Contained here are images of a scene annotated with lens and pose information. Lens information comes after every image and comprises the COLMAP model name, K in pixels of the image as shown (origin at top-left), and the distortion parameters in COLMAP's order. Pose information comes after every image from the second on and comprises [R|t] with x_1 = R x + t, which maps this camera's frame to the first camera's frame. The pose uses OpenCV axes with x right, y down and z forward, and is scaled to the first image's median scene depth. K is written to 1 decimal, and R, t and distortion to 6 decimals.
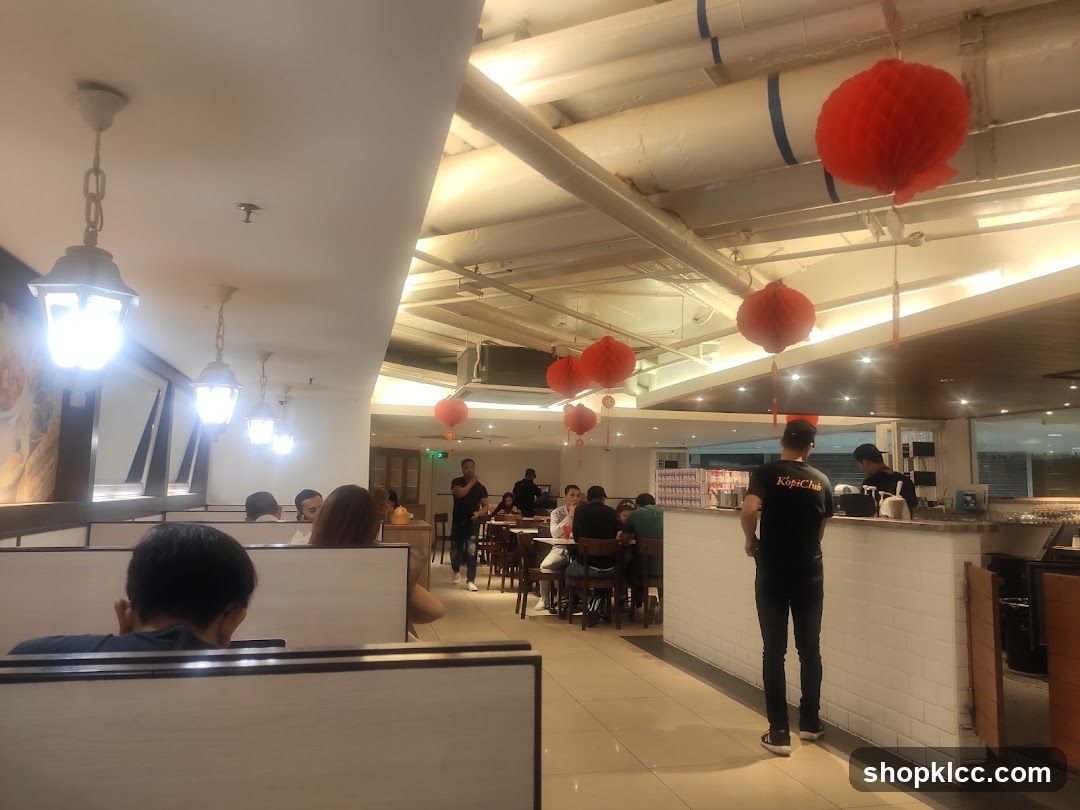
lens RADIAL K [[778.3, 0, 540.0], [0, 778.3, 405.0], [0, 0, 1]] dist [-0.000505, -0.000712]
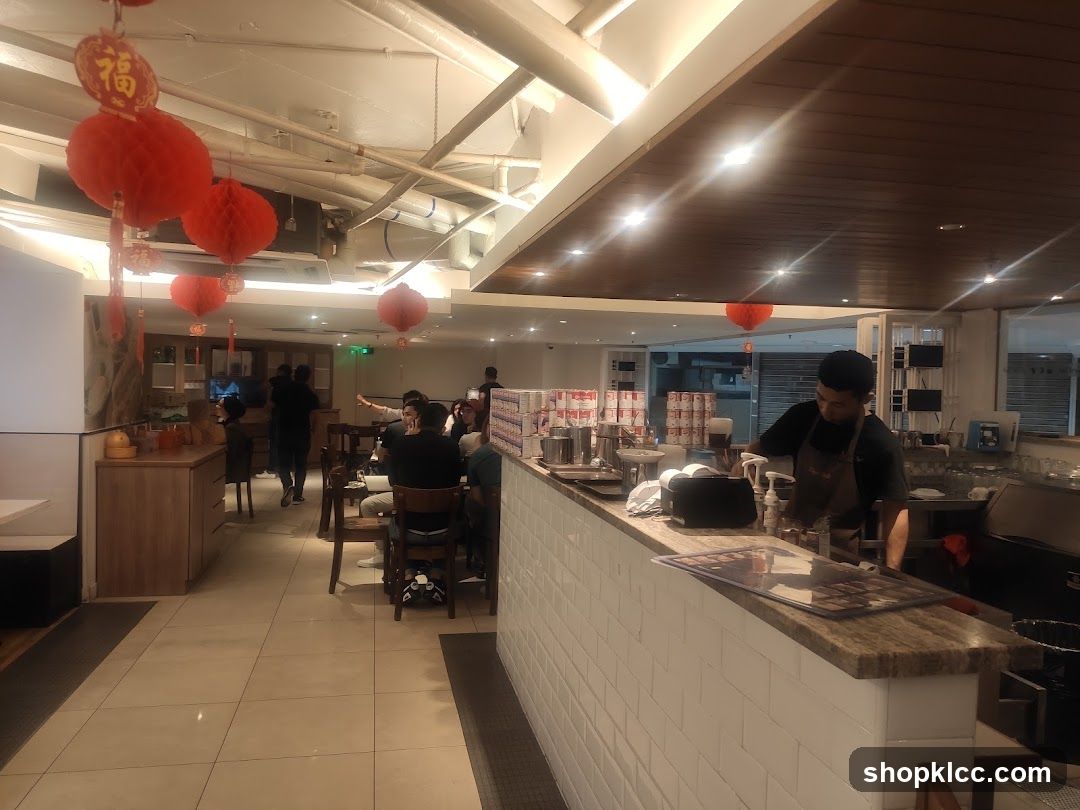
lens RADIAL K [[806.4, 0, 540.0], [0, 806.4, 405.0], [0, 0, 1]] dist [0.005771, -0.000268]
pose [[0.999841, 0.008112, -0.015878, 0.178341], [-0.005890, 0.990791, 0.135274, 0.007305], [0.016829, -0.135159, 0.990681, 0.312699]]
